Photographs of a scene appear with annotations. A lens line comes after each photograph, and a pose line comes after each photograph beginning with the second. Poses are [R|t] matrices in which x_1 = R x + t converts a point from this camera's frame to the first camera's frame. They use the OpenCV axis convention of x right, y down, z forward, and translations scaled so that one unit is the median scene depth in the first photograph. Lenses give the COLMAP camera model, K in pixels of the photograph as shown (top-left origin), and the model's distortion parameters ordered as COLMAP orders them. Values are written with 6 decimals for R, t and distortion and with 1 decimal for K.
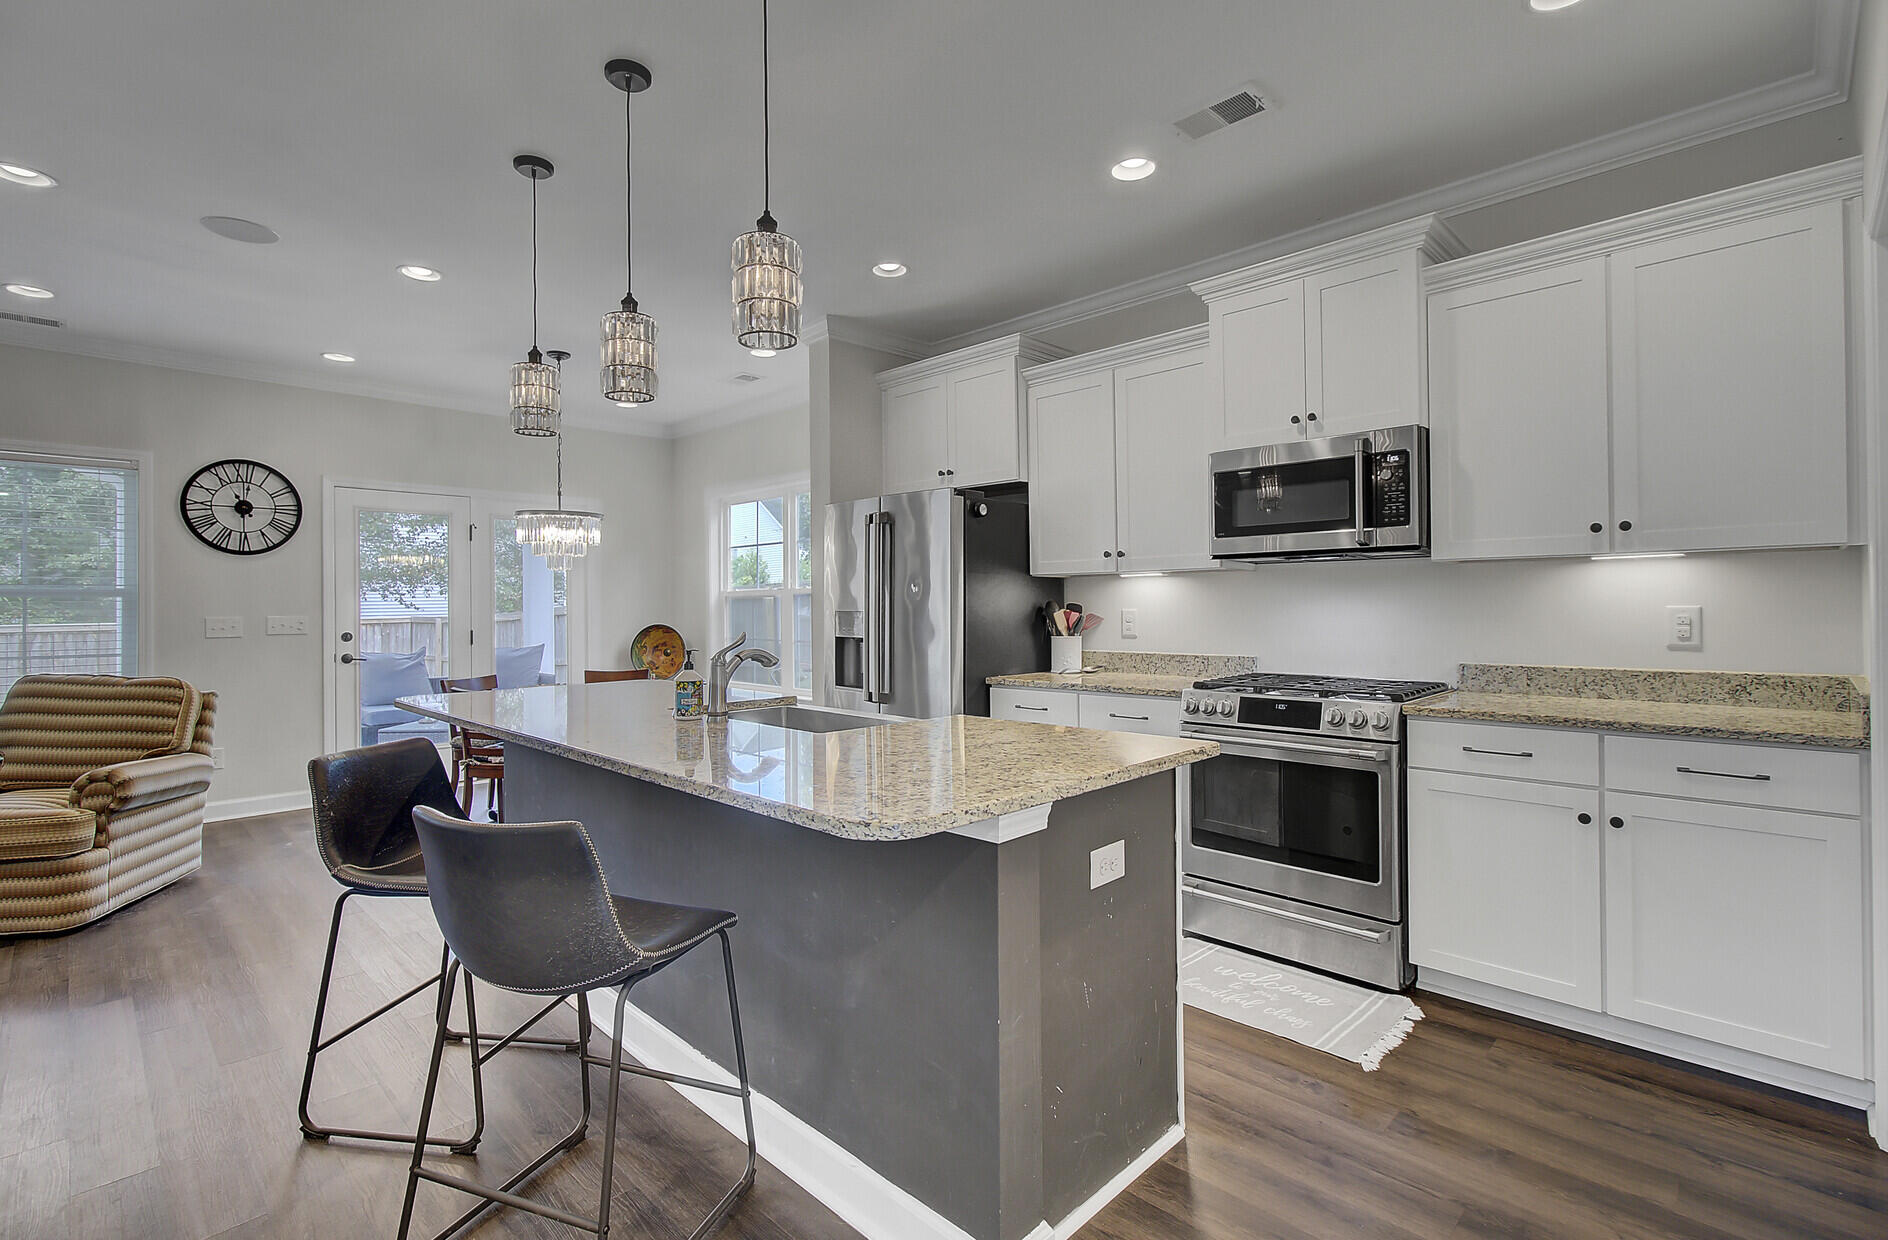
lens RADIAL K [[869.7, 0, 937.8], [0, 869.7, 603.6], [0, 0, 1]] dist [-0.000961, -0.000507]
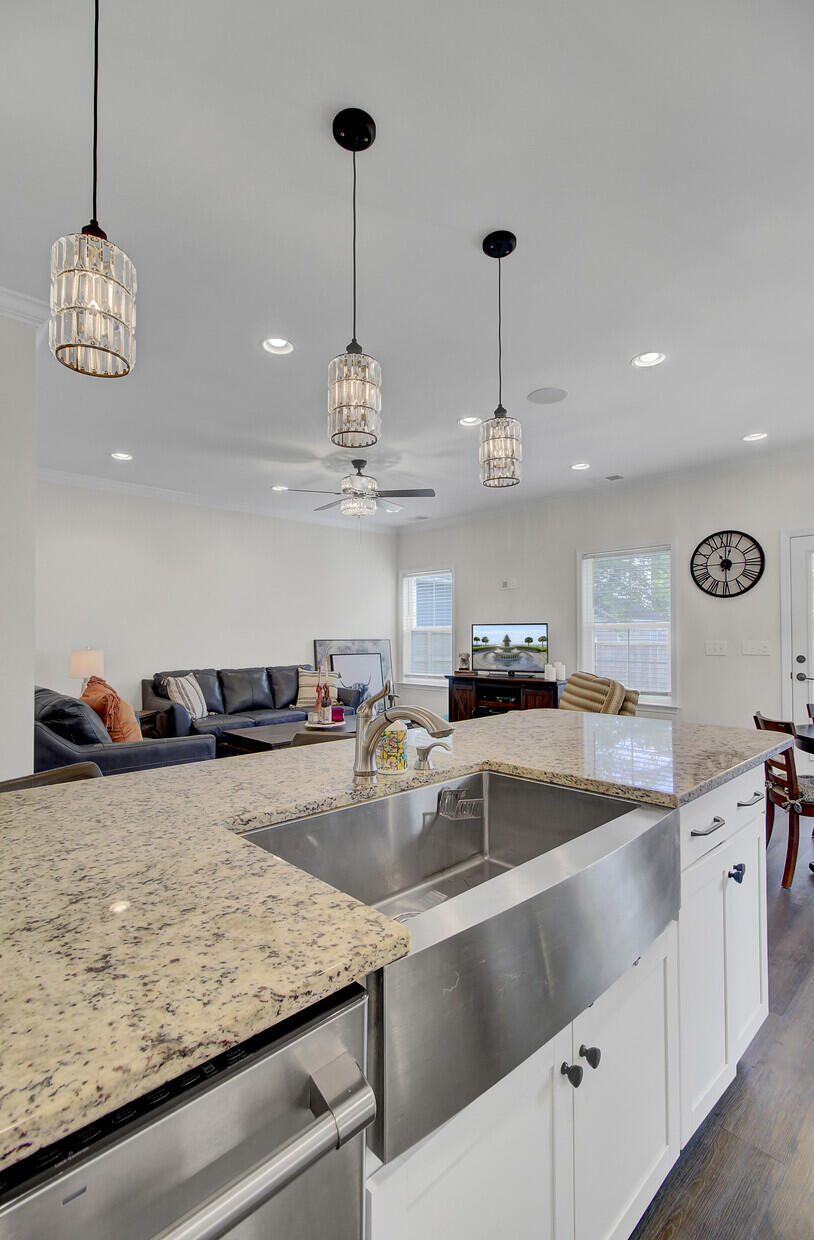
lens RADIAL K [[571.2, 0, 405.2], [0, 571.2, 624.7], [0, 0, 1]] dist [-0.000961, -0.000507]
pose [[-0.031915, -0.010269, -0.999438, 0.154096], [0.005254, 0.999932, -0.010442, -0.005030], [0.999477, -0.005584, -0.031859, 0.525479]]
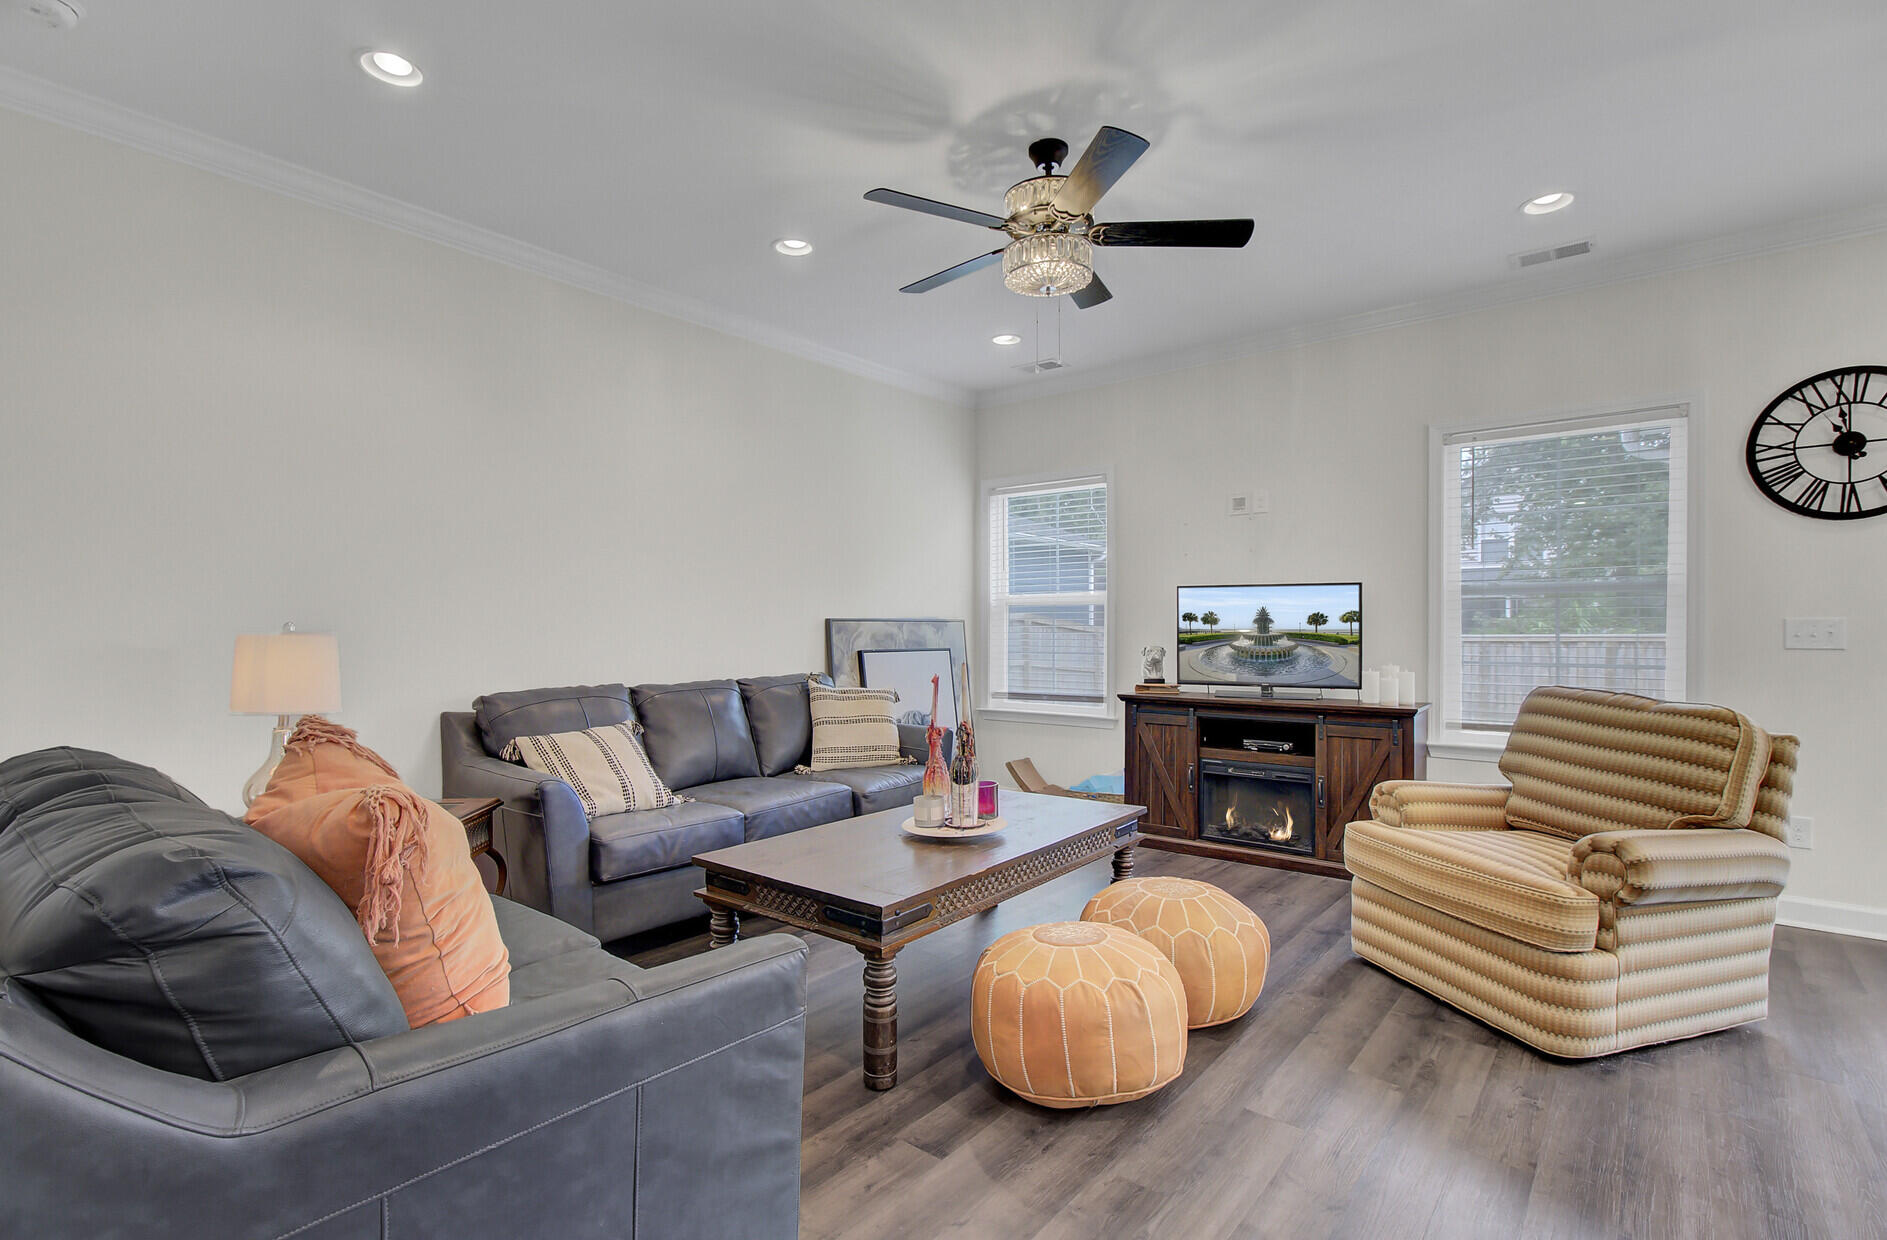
lens RADIAL K [[879.8, 0, 939.3], [0, 879.8, 626.8], [0, 0, 1]] dist [-0.000315, -0.000420]
pose [[0.093741, 0.008025, -0.995564, -0.234896], [0.001254, 0.999966, 0.008178, 0.016672], [0.995596, -0.002015, 0.093728, 0.294989]]
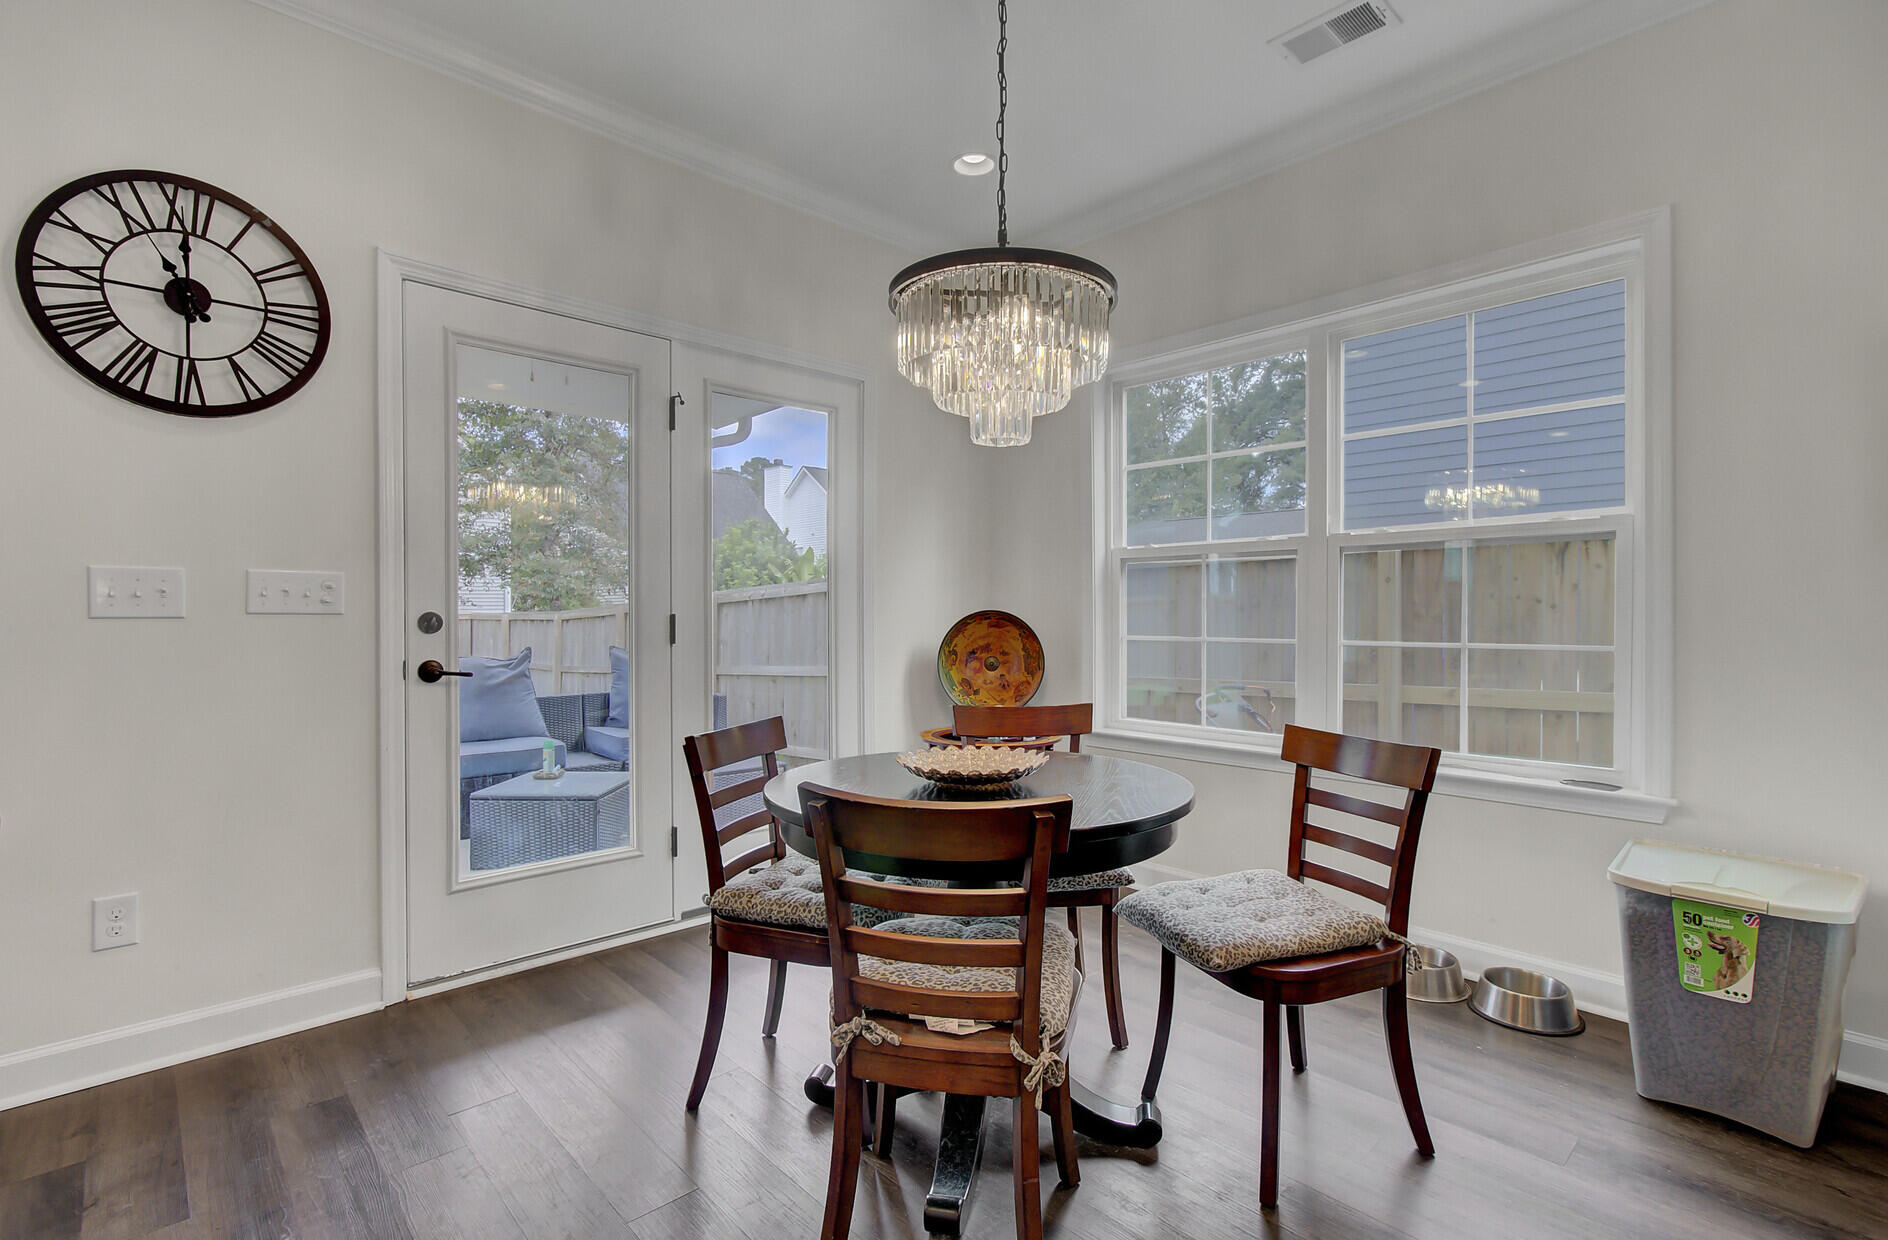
lens RADIAL K [[880.2, 0, 939.8], [0, 880.2, 626.8], [0, 0, 1]] dist [-0.000315, -0.000420]
pose [[0.999154, 0.011265, -0.039553, -0.448074], [-0.010542, 0.999774, 0.018447, 0.032886], [0.039752, -0.018014, 0.999047, 0.625782]]
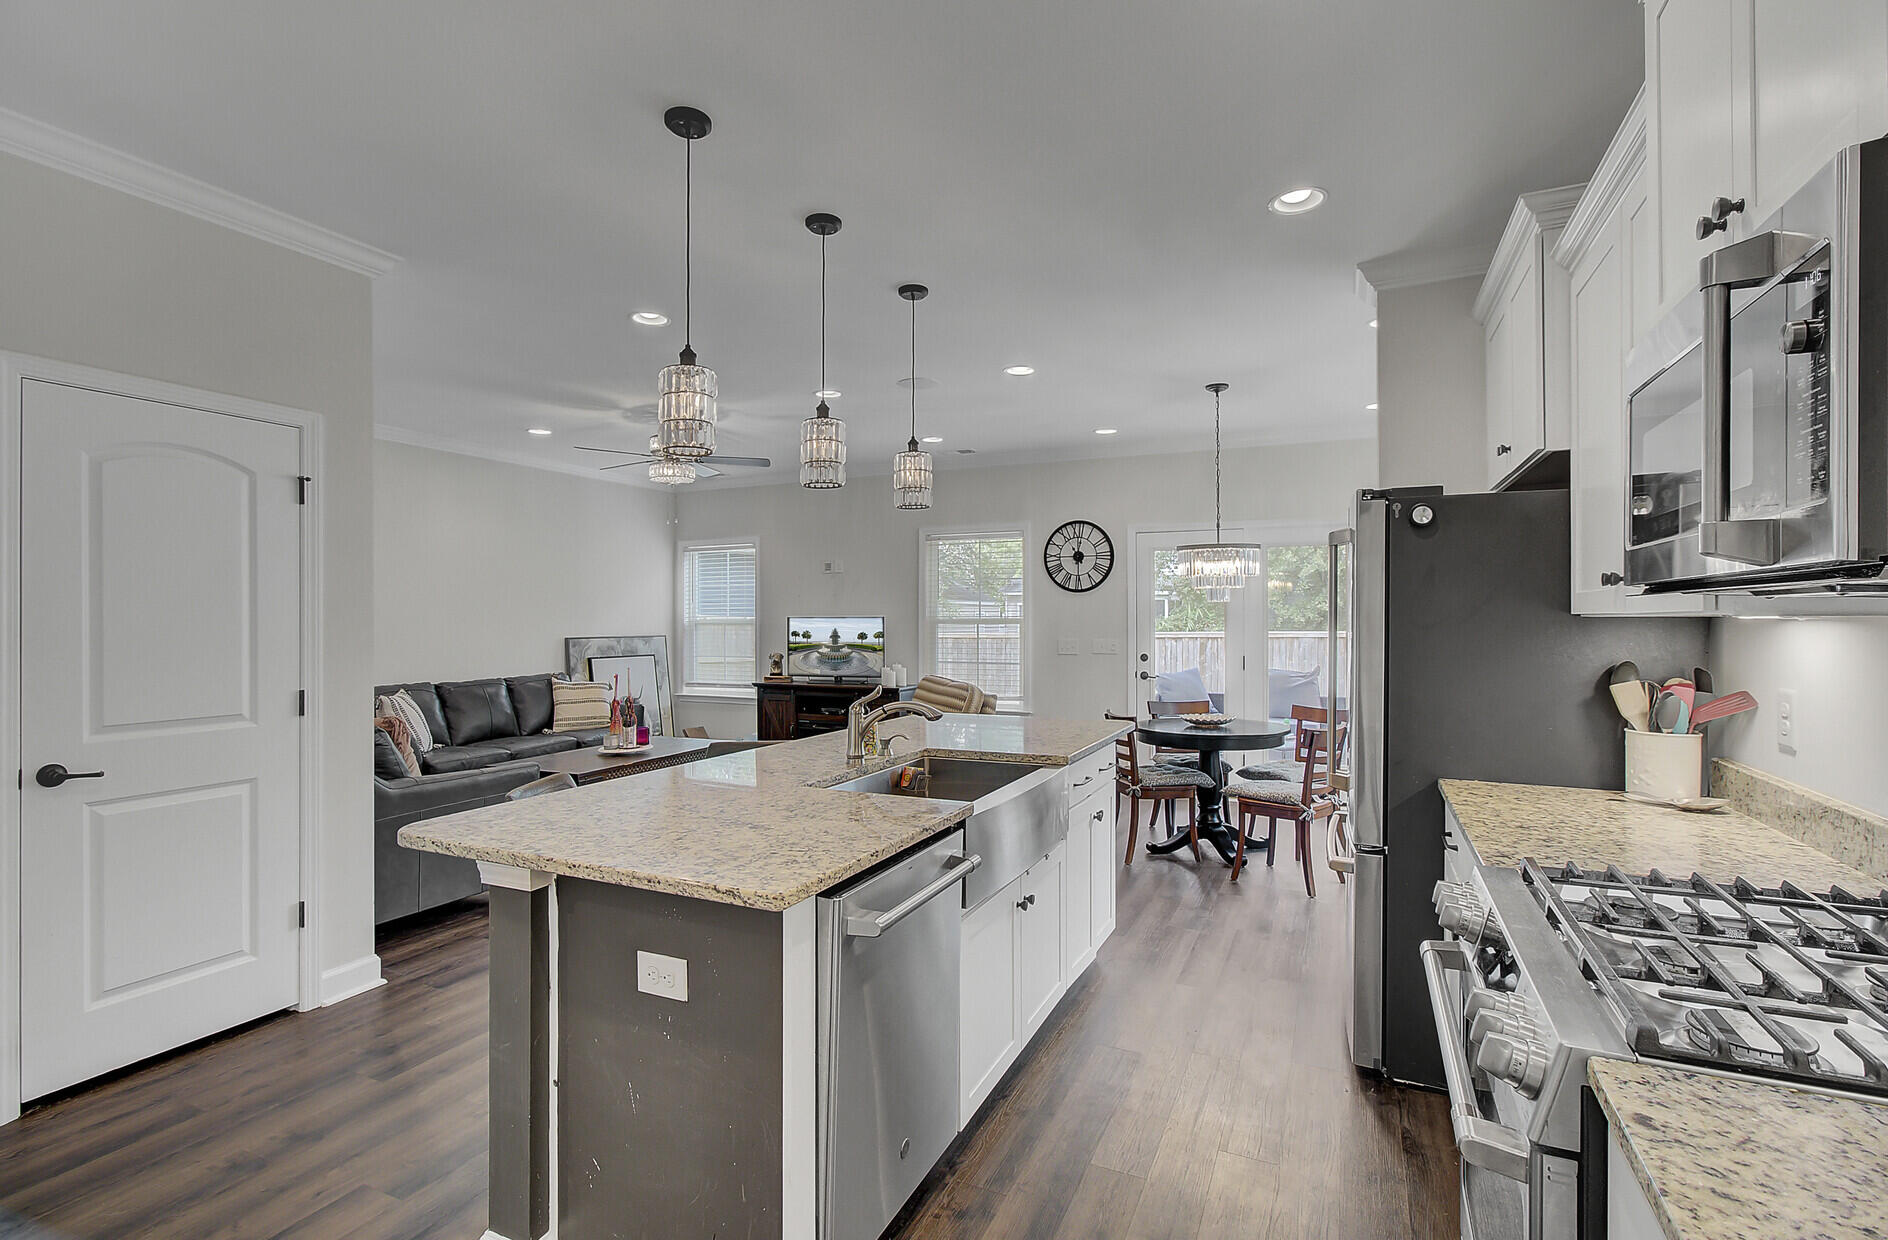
lens RADIAL K [[893.7, 0, 932.6], [0, 893.7, 620.4], [0, 0, 1]] dist [-0.001671, -0.000145]
pose [[0.327193, 0.011501, -0.944887, 0.434485], [0.001461, 0.999919, 0.012676, -0.031965], [0.944956, -0.005528, 0.327150, 0.356419]]
